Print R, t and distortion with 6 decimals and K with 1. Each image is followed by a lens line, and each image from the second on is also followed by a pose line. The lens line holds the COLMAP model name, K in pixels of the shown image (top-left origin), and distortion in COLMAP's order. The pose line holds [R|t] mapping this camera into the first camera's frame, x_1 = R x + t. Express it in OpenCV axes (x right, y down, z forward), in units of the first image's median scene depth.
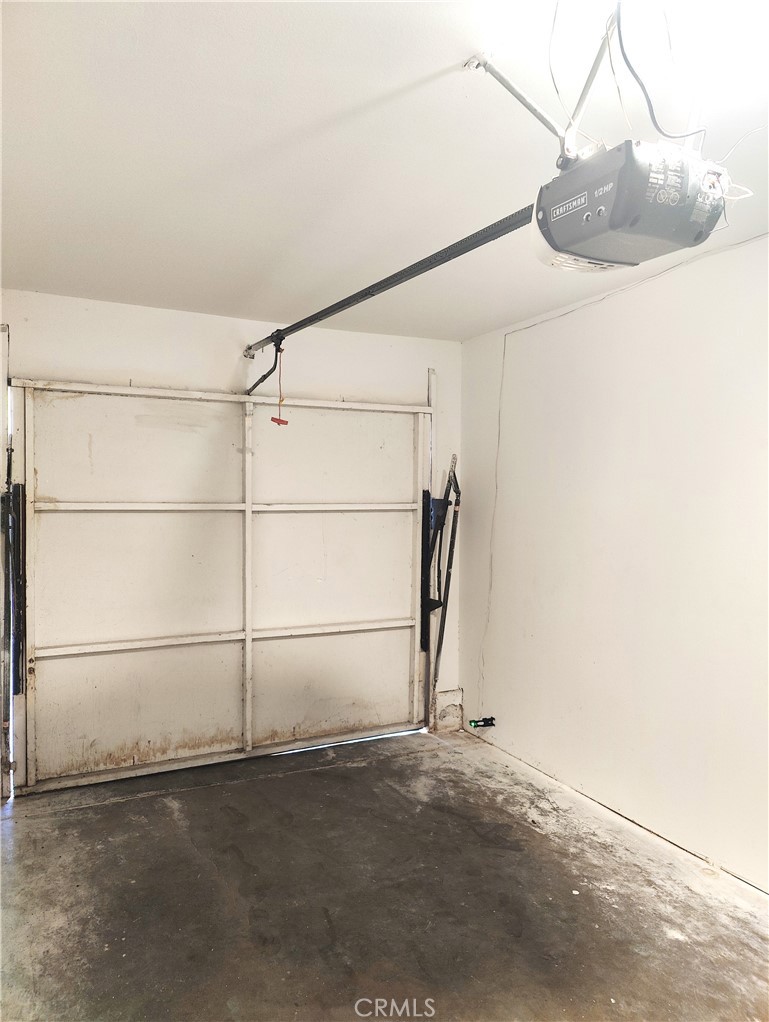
lens RADIAL K [[714.4, 0, 384.9], [0, 714.4, 508.8], [0, 0, 1]] dist [0.007545, -0.000476]
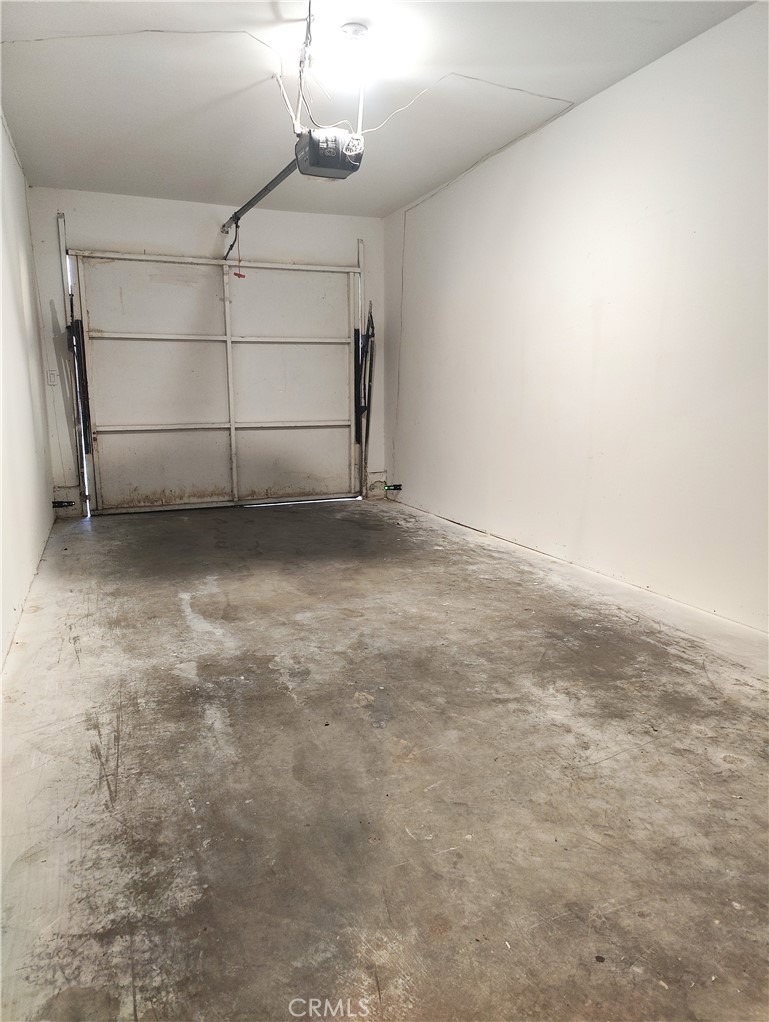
lens RADIAL K [[714.4, 0, 389.5], [0, 714.4, 509.6], [0, 0, 1]] dist [0.007545, -0.000476]
pose [[0.997833, 0.000388, -0.065797, 0.241959], [0.009670, 0.988260, 0.152475, 0.126269], [0.065083, -0.152780, 0.986115, -0.502019]]
